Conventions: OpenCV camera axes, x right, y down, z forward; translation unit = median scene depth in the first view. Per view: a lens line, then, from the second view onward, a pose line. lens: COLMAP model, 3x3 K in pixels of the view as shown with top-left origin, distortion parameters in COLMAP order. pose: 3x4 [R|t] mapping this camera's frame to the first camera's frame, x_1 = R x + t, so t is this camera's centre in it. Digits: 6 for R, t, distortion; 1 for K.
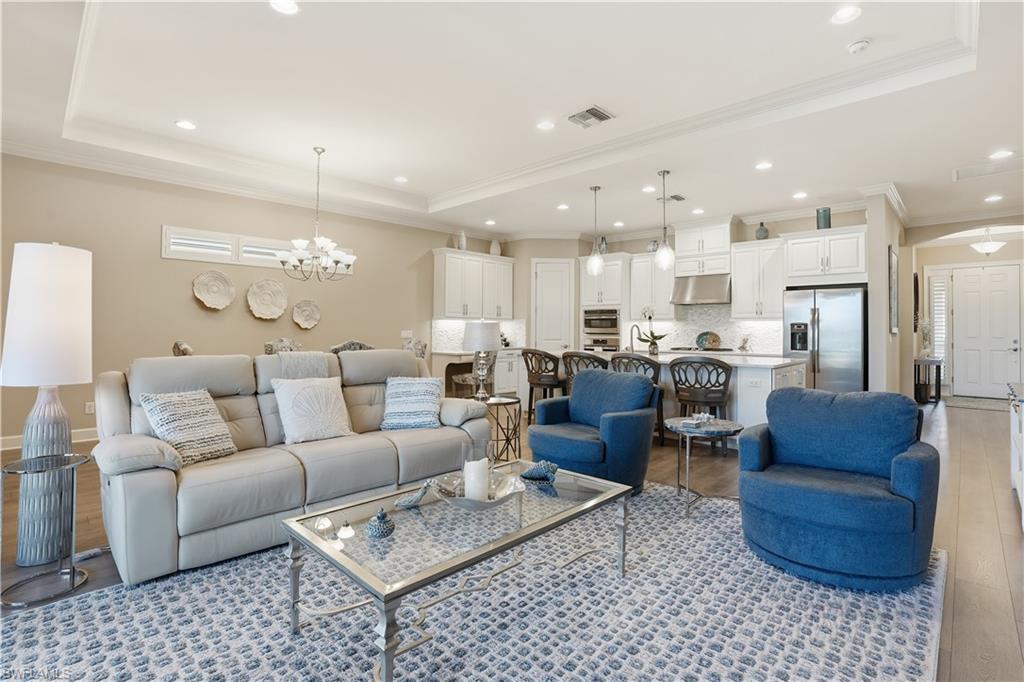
lens RADIAL K [[485.3, 0, 516.9], [0, 485.3, 321.7], [0, 0, 1]] dist [-0.041908, 0.000467]
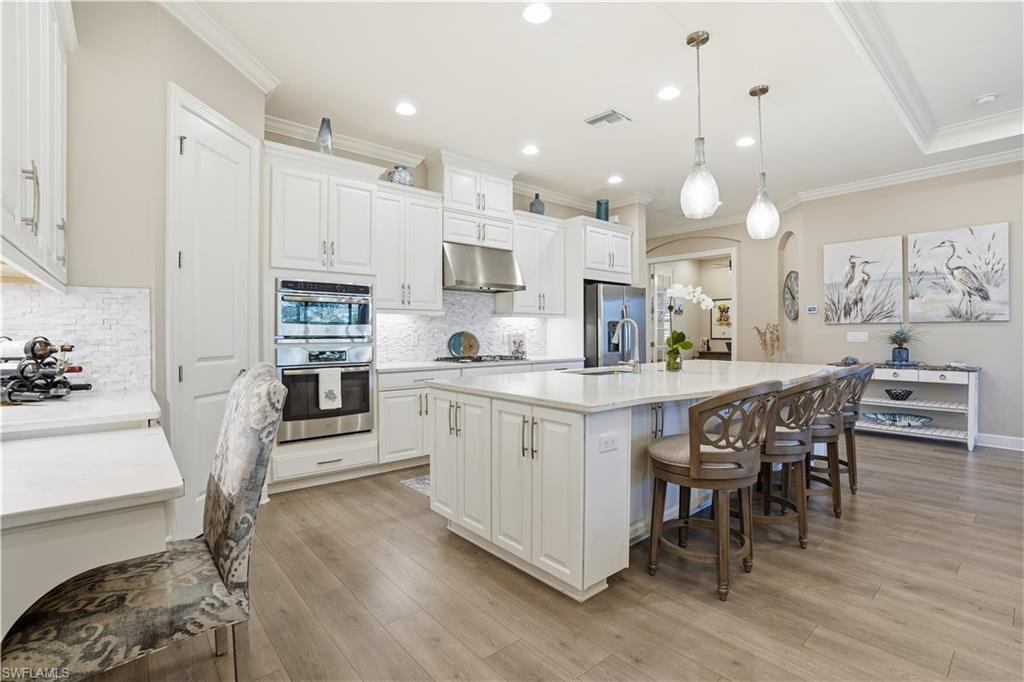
lens RADIAL K [[475.3, 0, 507.4], [0, 475.3, 333.4], [0, 0, 1]] dist [-0.060379, 0.018302]
pose [[0.111863, -0.007295, 0.993697, -0.297686], [-0.015041, 0.999846, 0.009033, 0.019383], [-0.993610, -0.015956, 0.111736, 1.030620]]
